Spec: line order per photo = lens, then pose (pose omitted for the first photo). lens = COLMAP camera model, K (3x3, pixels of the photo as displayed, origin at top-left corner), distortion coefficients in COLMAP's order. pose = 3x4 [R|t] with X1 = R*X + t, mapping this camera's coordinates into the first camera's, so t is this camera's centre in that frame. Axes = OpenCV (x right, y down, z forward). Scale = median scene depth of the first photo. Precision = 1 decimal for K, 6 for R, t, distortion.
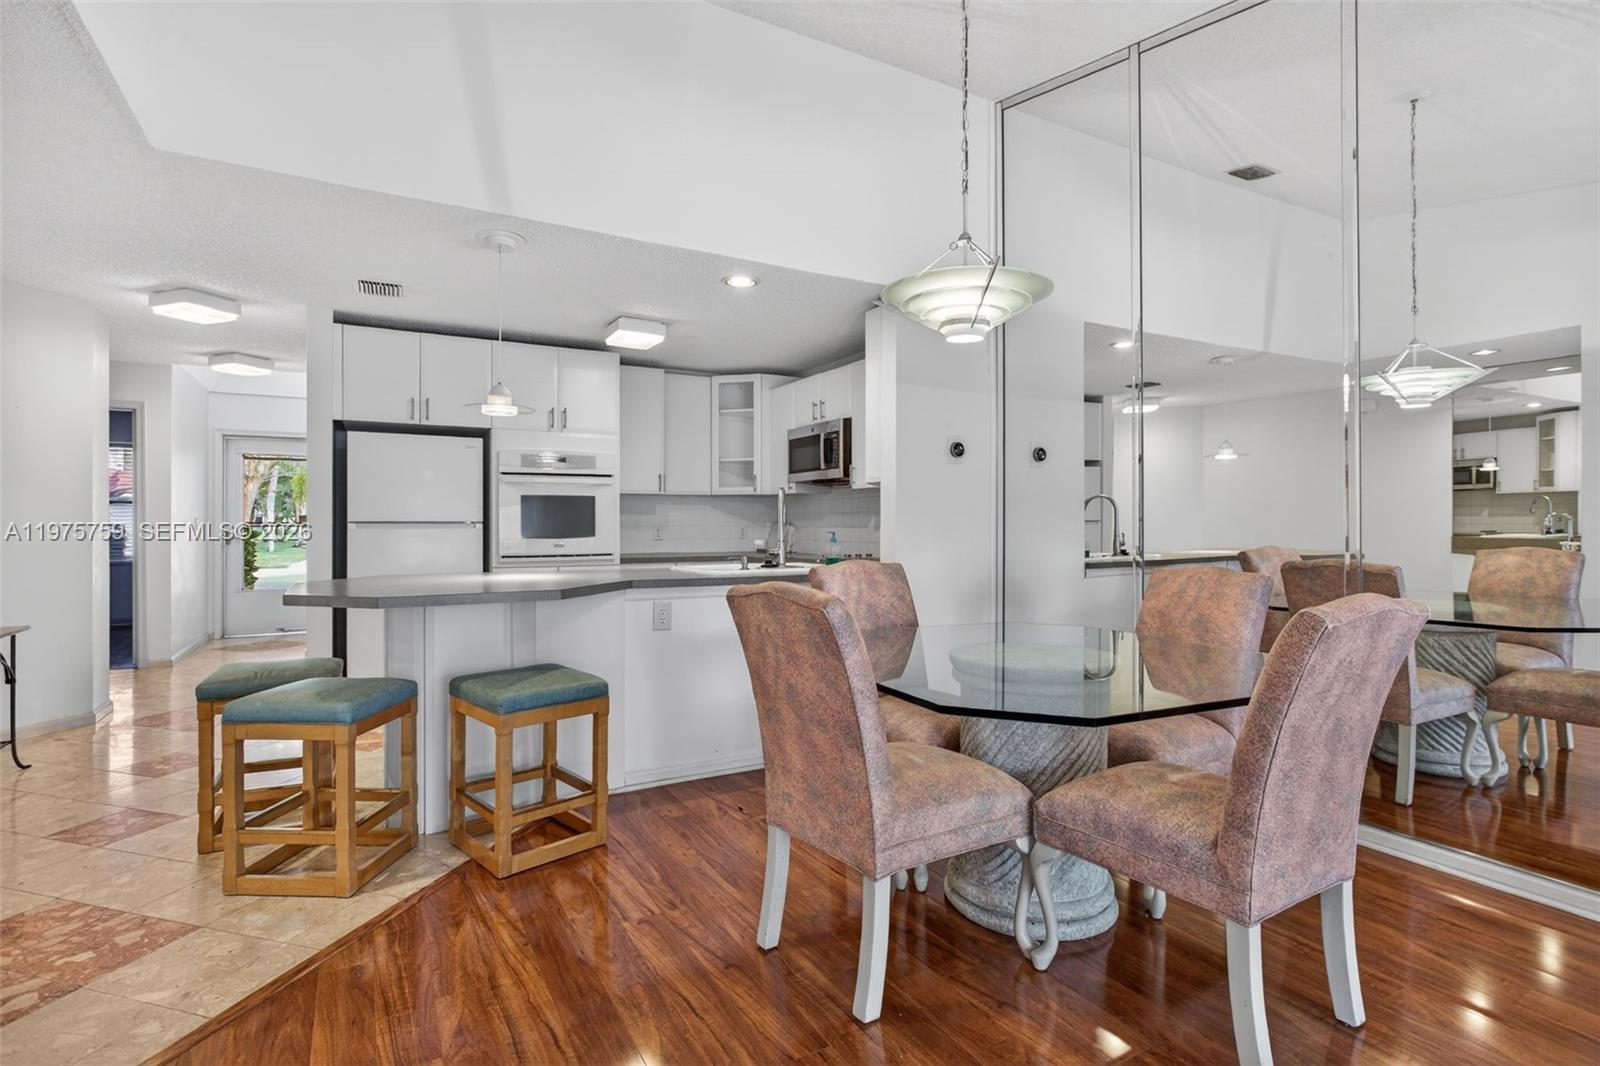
lens RADIAL K [[764.5, 0, 780.3], [0, 764.5, 520.9], [0, 0, 1]] dist [-0.014157, 0.004970]
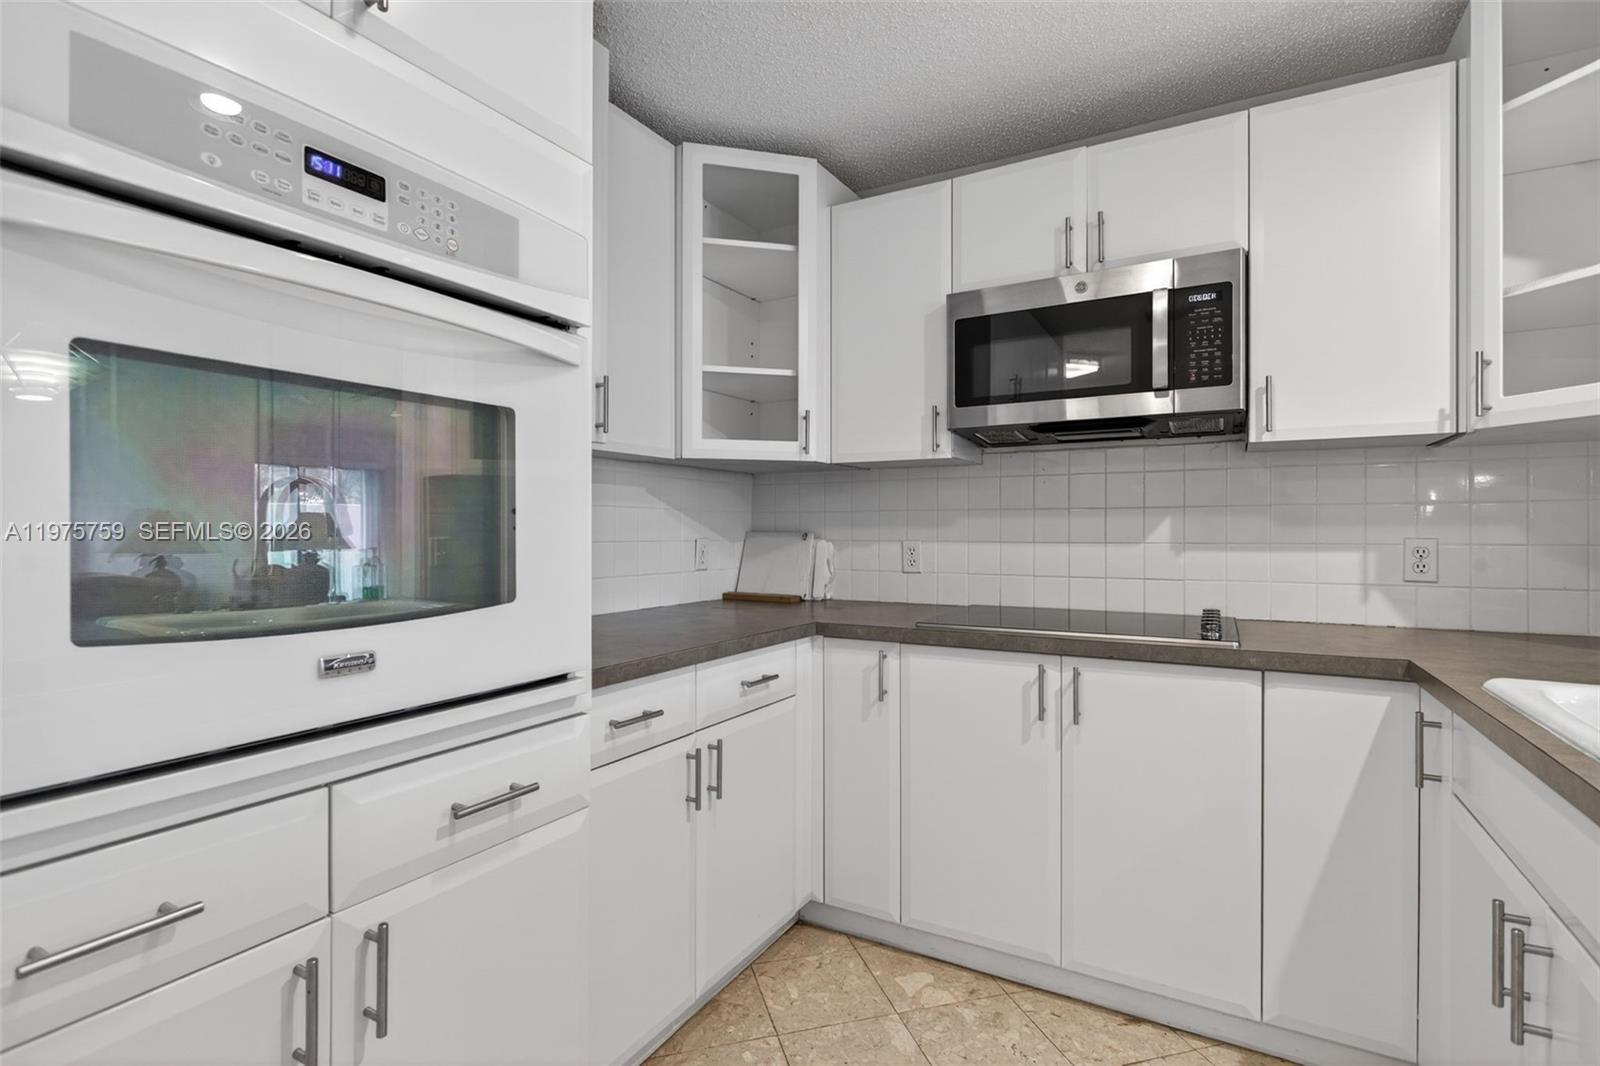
lens RADIAL K [[764.5, 0, 794.0], [0, 764.5, 531.0], [0, 0, 1]] dist [-0.014157, 0.004970]
pose [[0.850579, -0.001261, 0.525847, -0.318469], [-0.000069, 0.999997, 0.002510, 0.000511], [-0.525848, -0.002172, 0.850576, 0.866043]]
